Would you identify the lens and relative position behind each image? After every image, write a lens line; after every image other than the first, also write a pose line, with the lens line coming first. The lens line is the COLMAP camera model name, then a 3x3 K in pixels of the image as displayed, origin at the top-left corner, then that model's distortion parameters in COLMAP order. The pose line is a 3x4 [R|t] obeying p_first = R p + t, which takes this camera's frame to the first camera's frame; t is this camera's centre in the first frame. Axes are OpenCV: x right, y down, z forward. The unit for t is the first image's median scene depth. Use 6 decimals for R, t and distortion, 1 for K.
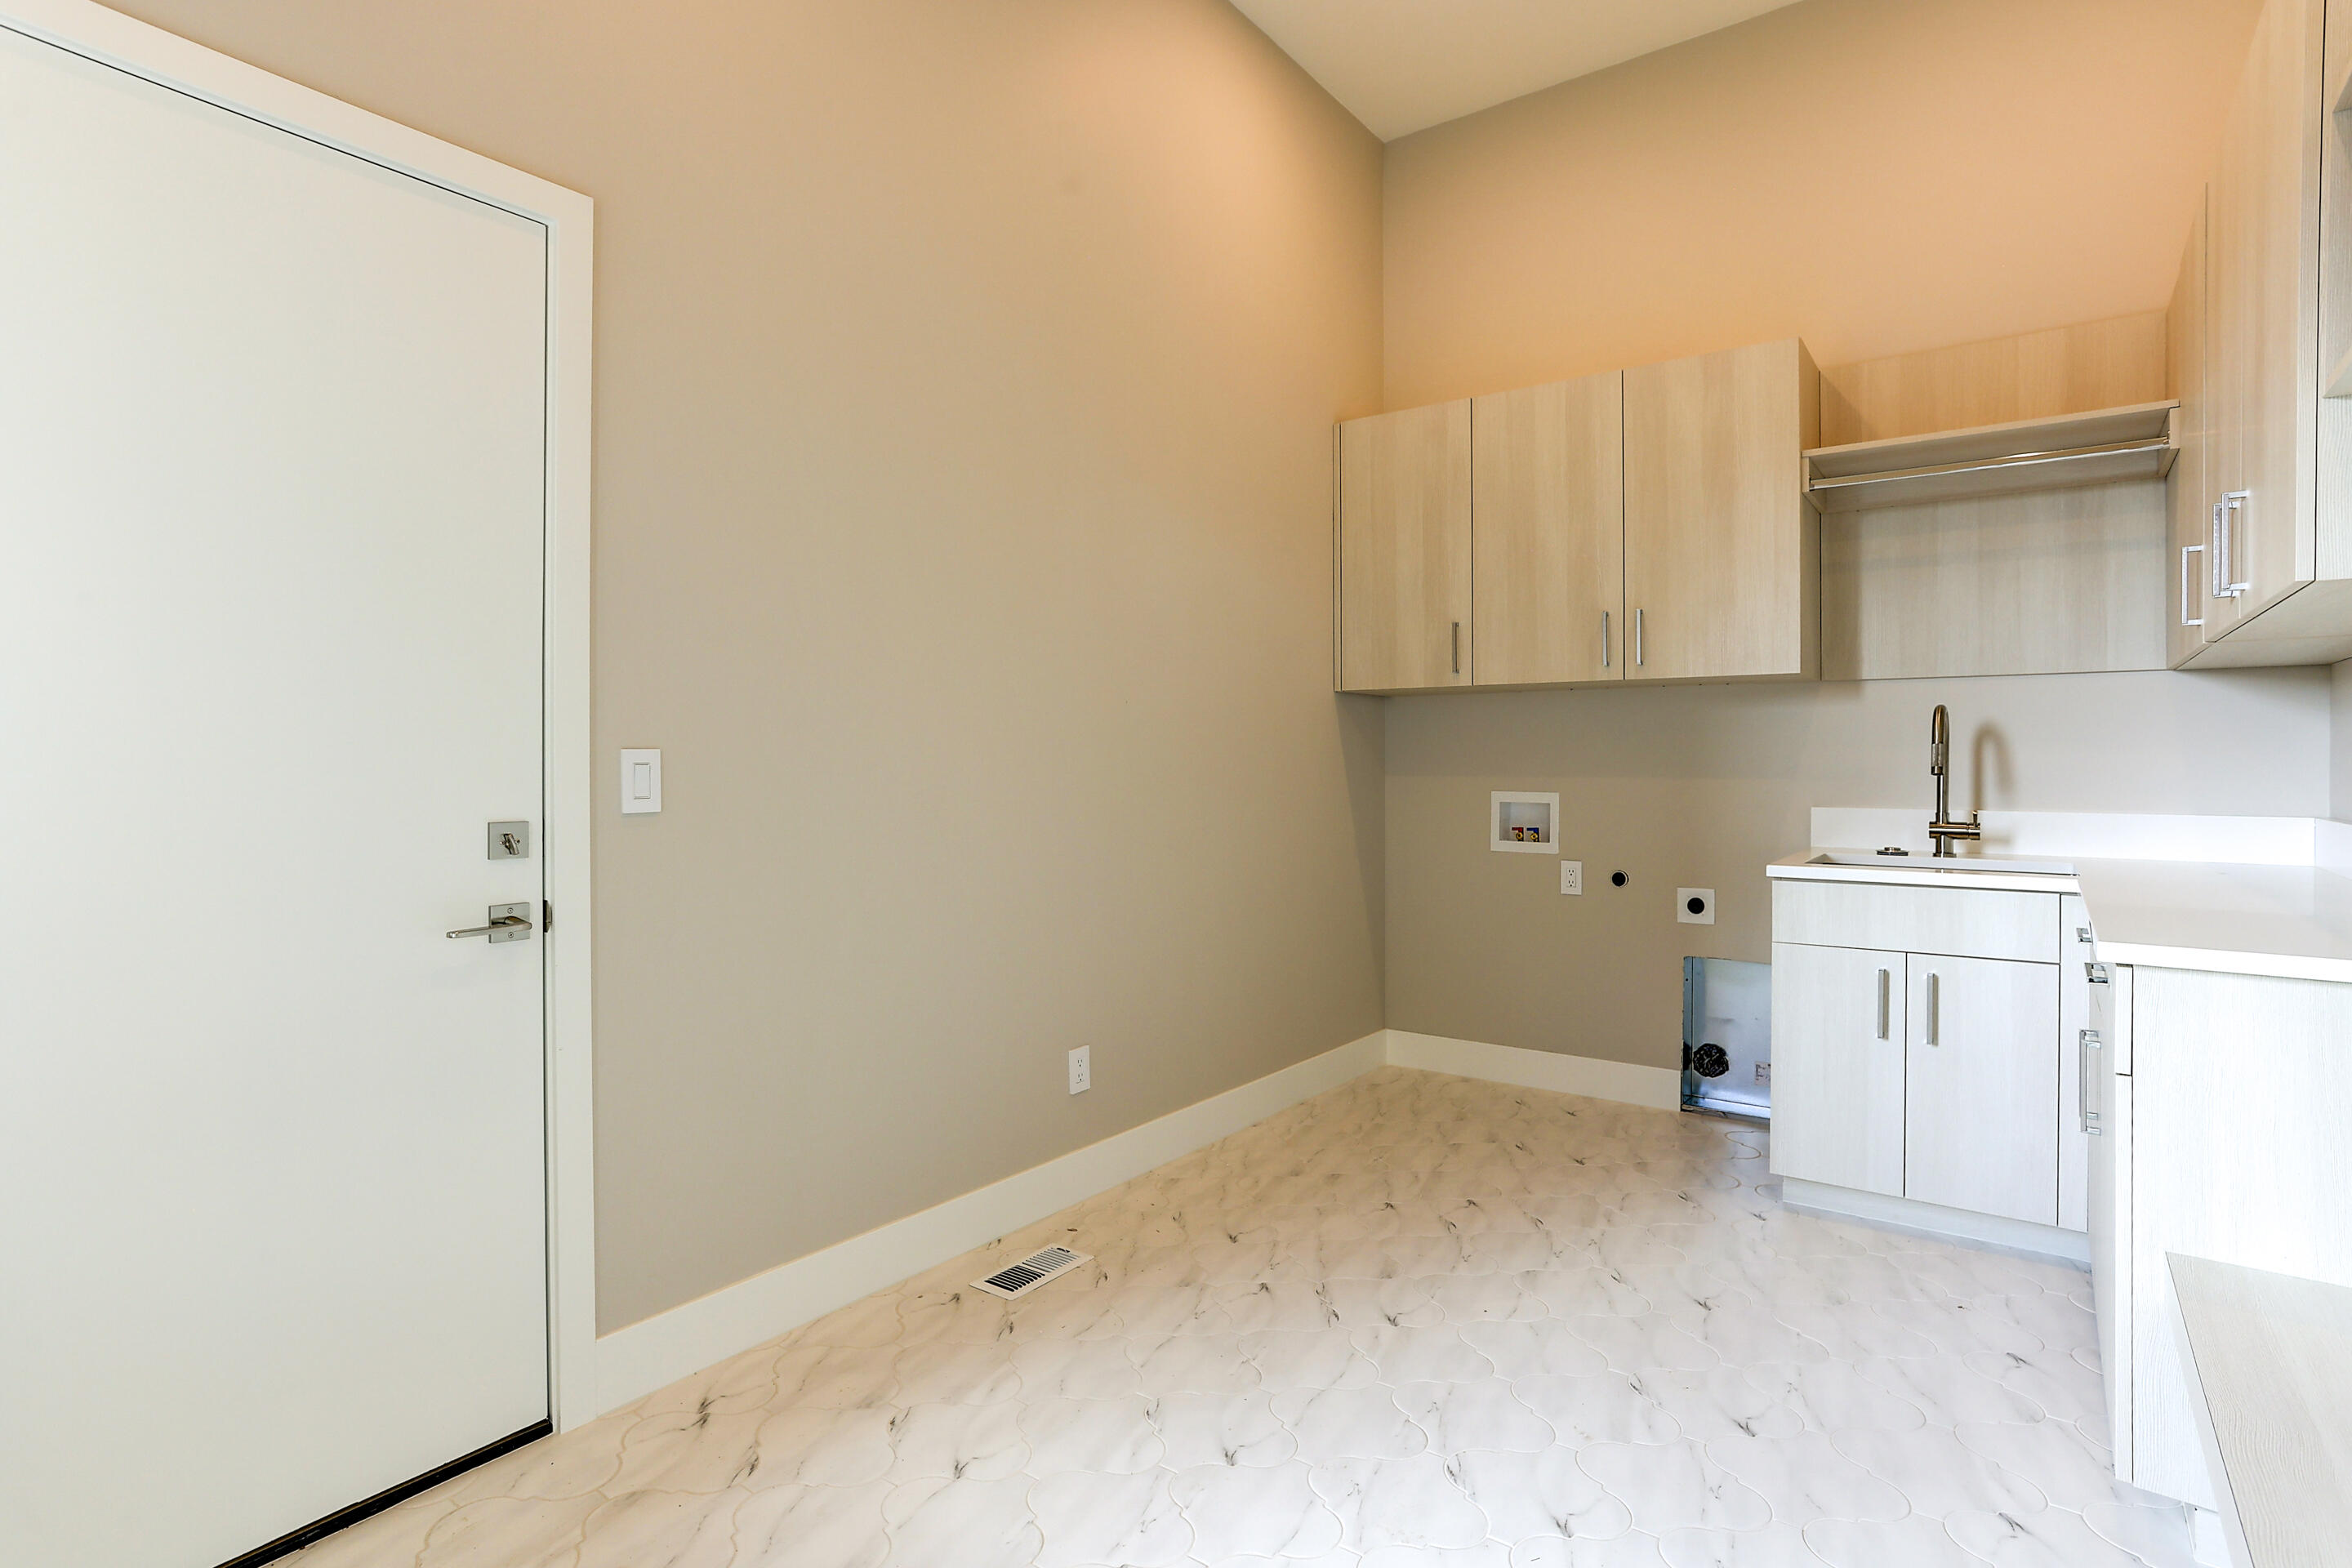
lens RADIAL K [[1167.3, 0, 1182.7], [0, 1167.3, 772.3], [0, 0, 1]] dist [-0.042583, 0.029213]
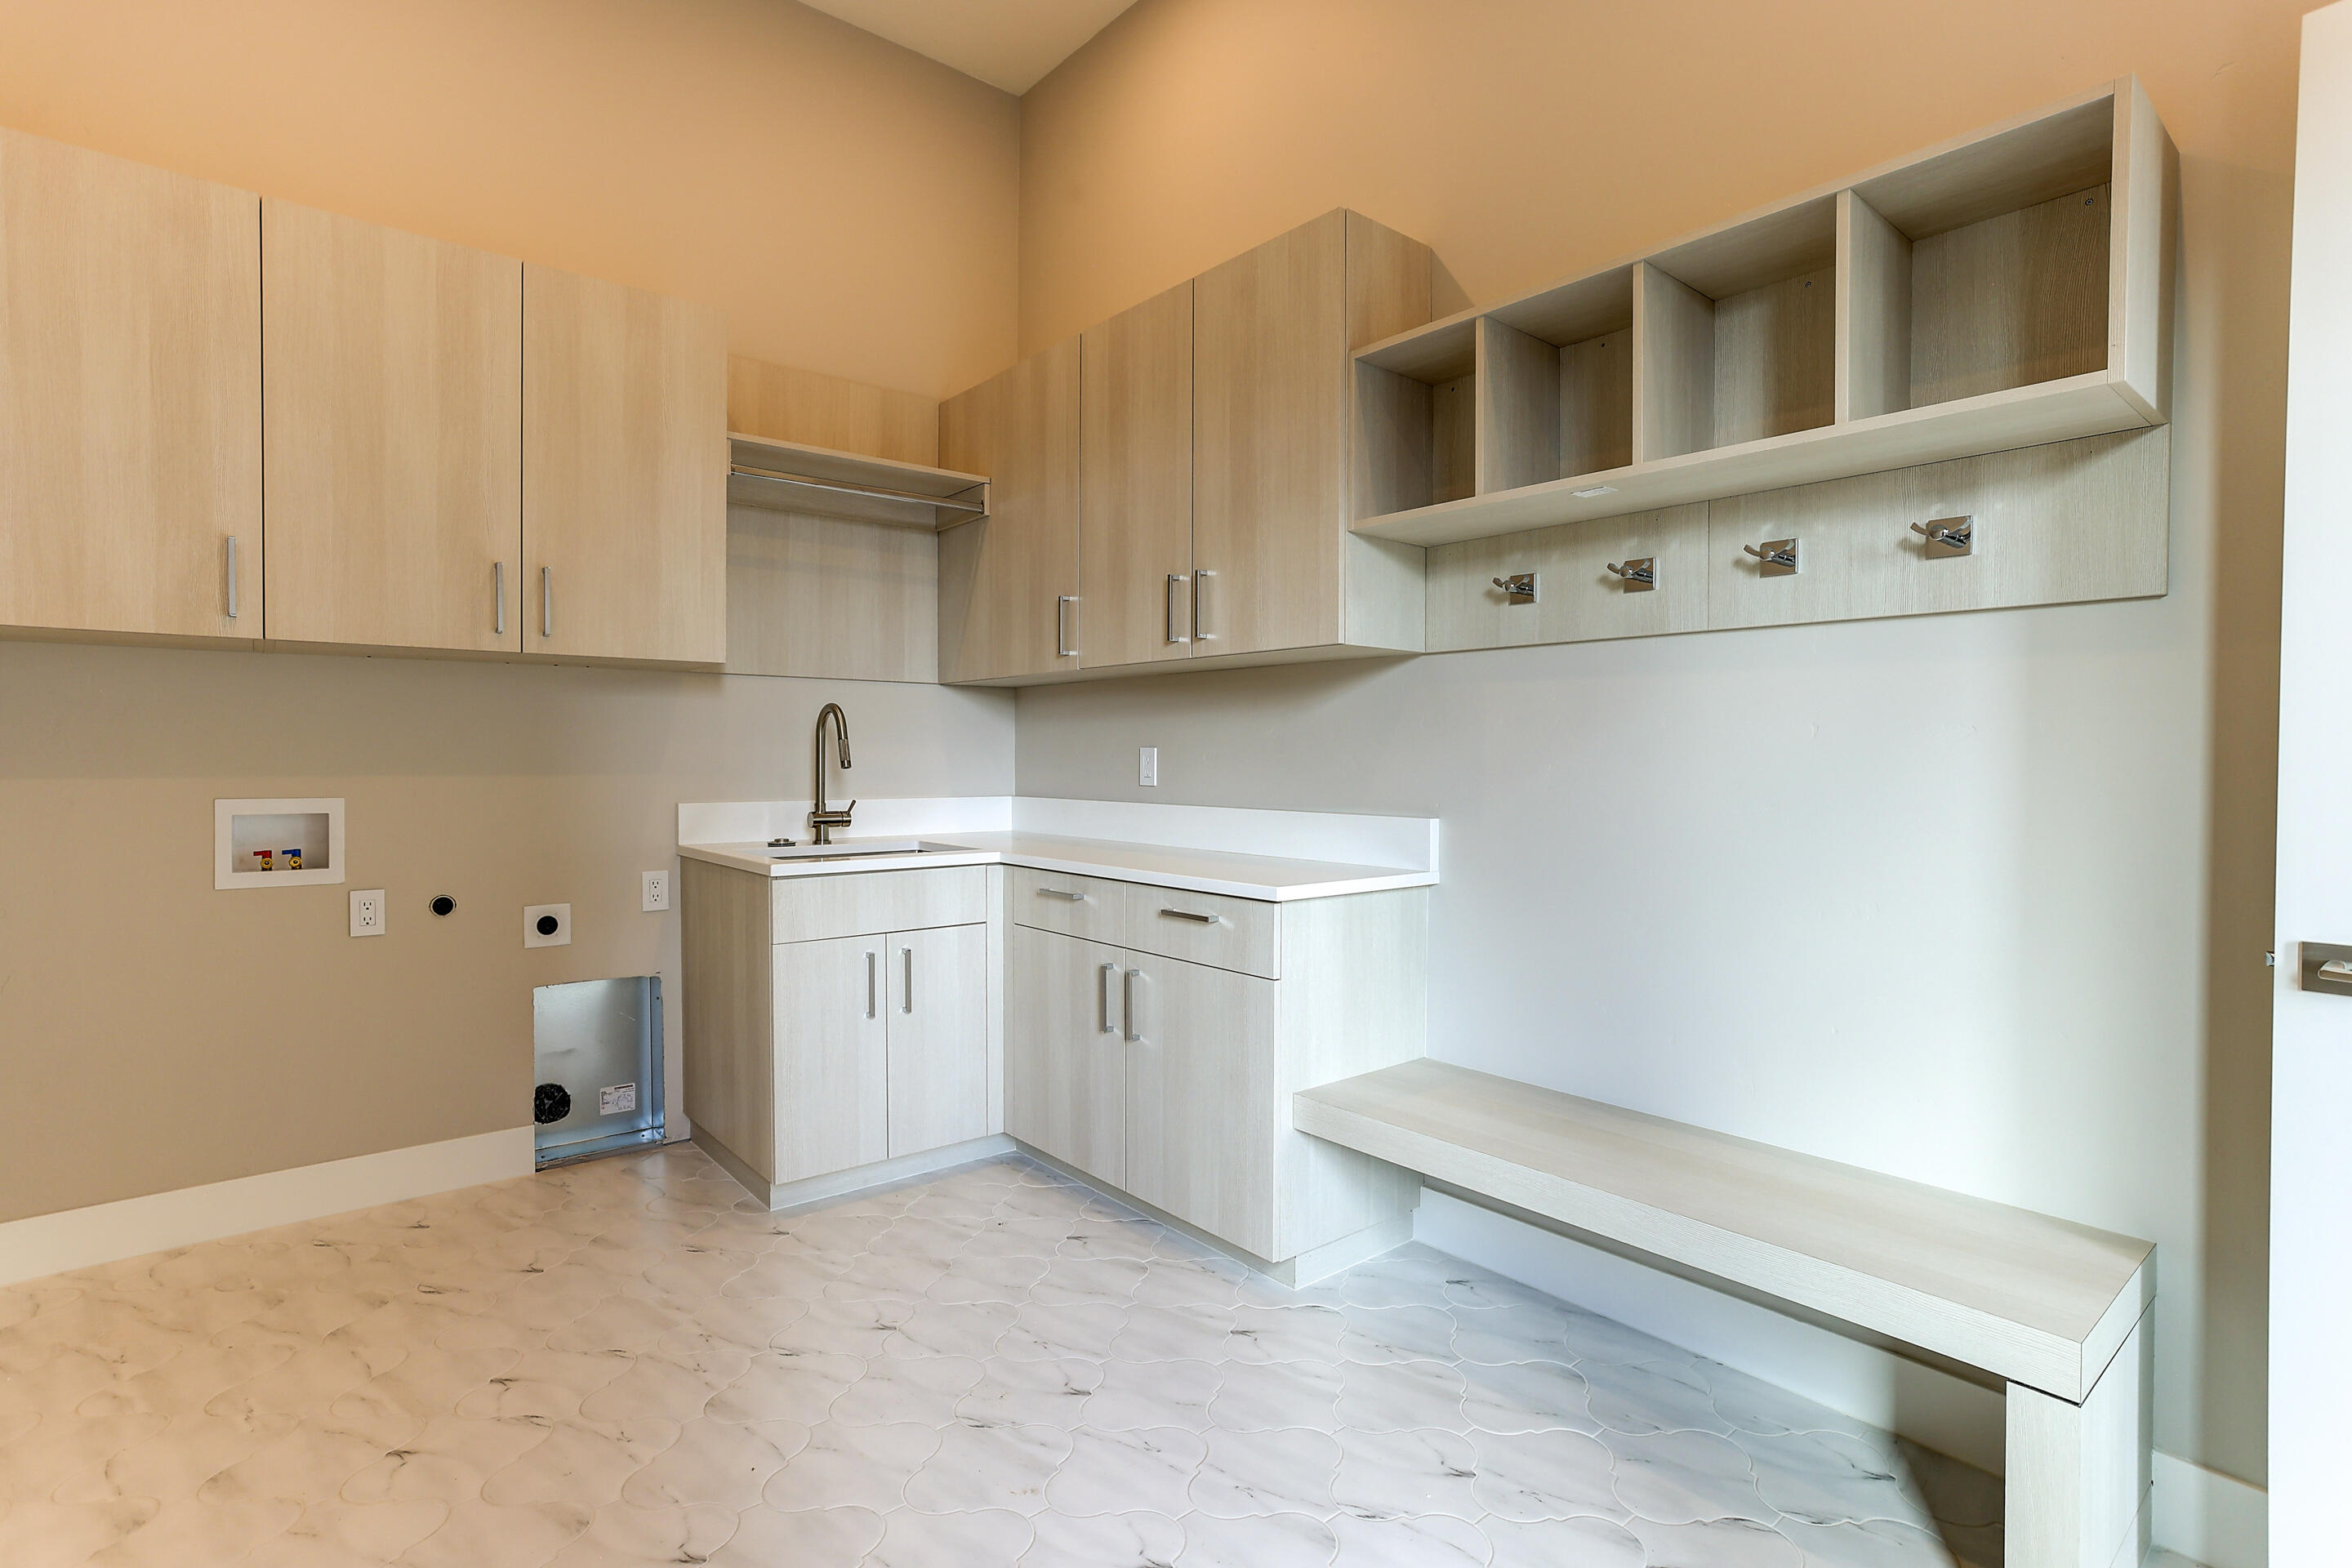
lens RADIAL K [[1167.3, 0, 1182.7], [0, 1167.3, 772.3], [0, 0, 1]] dist [-0.042583, 0.029213]
pose [[0.224824, -0.013584, 0.974305, -0.311098], [0.004992, 0.999906, 0.012789, -0.005805], [-0.974386, 0.001989, 0.224871, 0.406781]]
